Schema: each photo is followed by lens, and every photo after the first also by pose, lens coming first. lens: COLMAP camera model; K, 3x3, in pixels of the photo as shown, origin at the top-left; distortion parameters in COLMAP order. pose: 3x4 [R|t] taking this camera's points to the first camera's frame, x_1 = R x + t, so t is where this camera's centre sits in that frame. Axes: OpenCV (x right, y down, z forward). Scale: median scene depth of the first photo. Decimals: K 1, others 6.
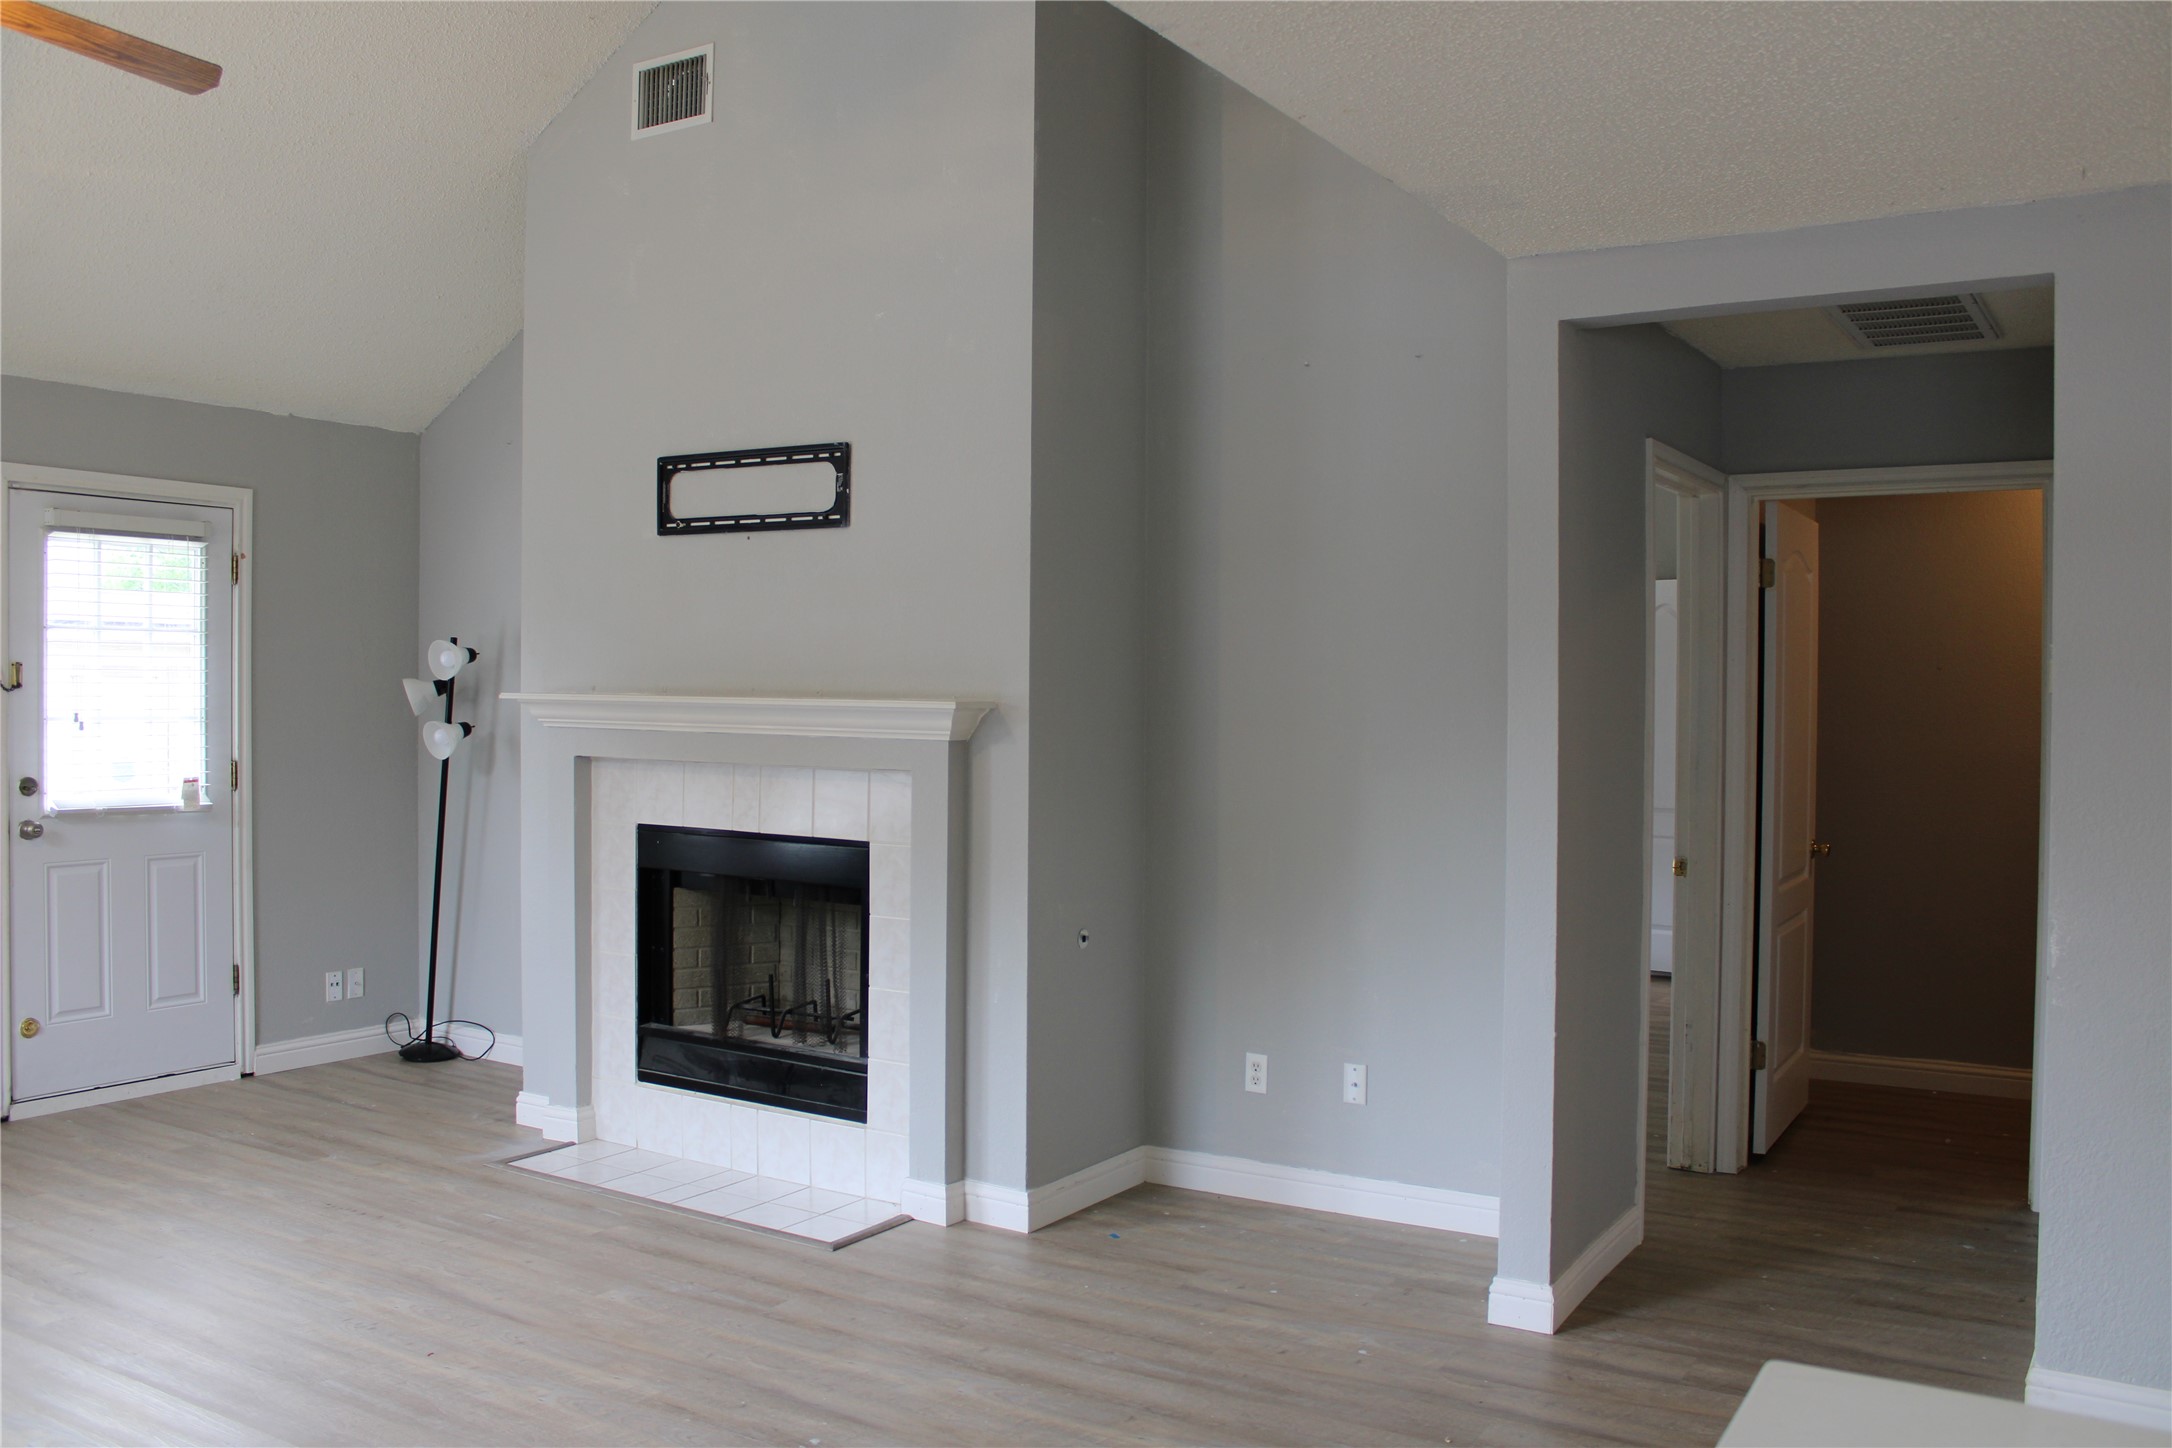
lens RADIAL K [[1814.6, 0, 1102.9], [0, 1814.6, 716.4], [0, 0, 1]] dist [-0.162533, 0.141527]
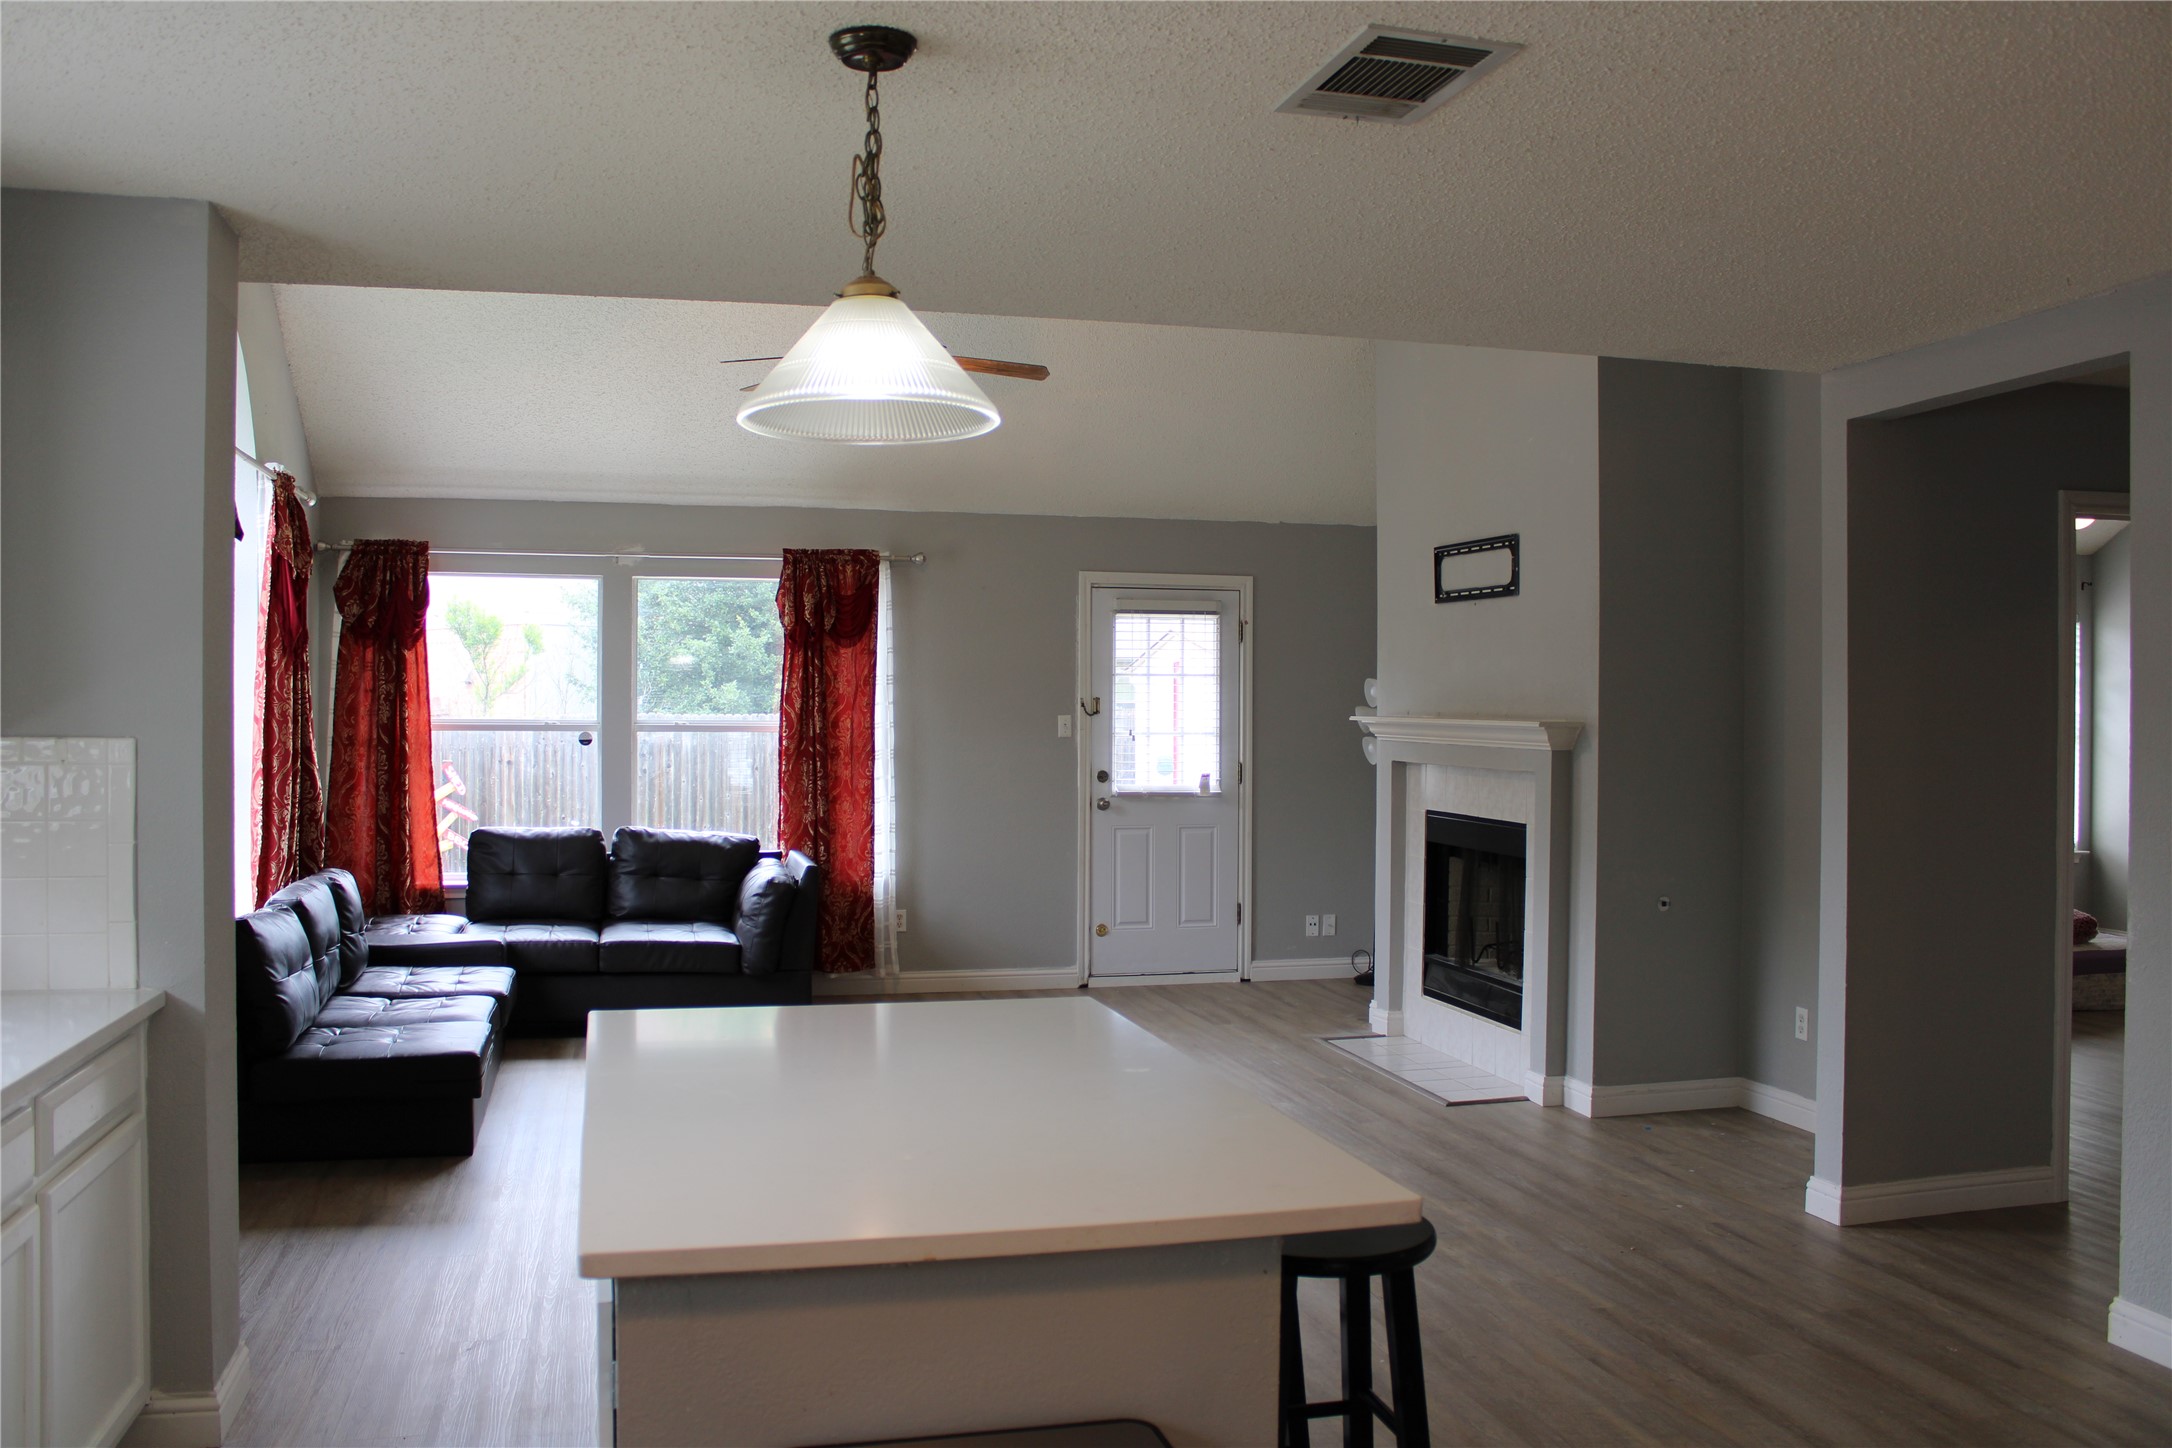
lens RADIAL K [[1814.6, 0, 1102.9], [0, 1814.6, 716.4], [0, 0, 1]] dist [-0.162533, 0.141527]
pose [[0.722345, -0.002545, -0.691528, 0.530386], [-0.007373, 0.999908, -0.011382, 0.004894], [0.691494, 0.013321, 0.722260, -0.189280]]
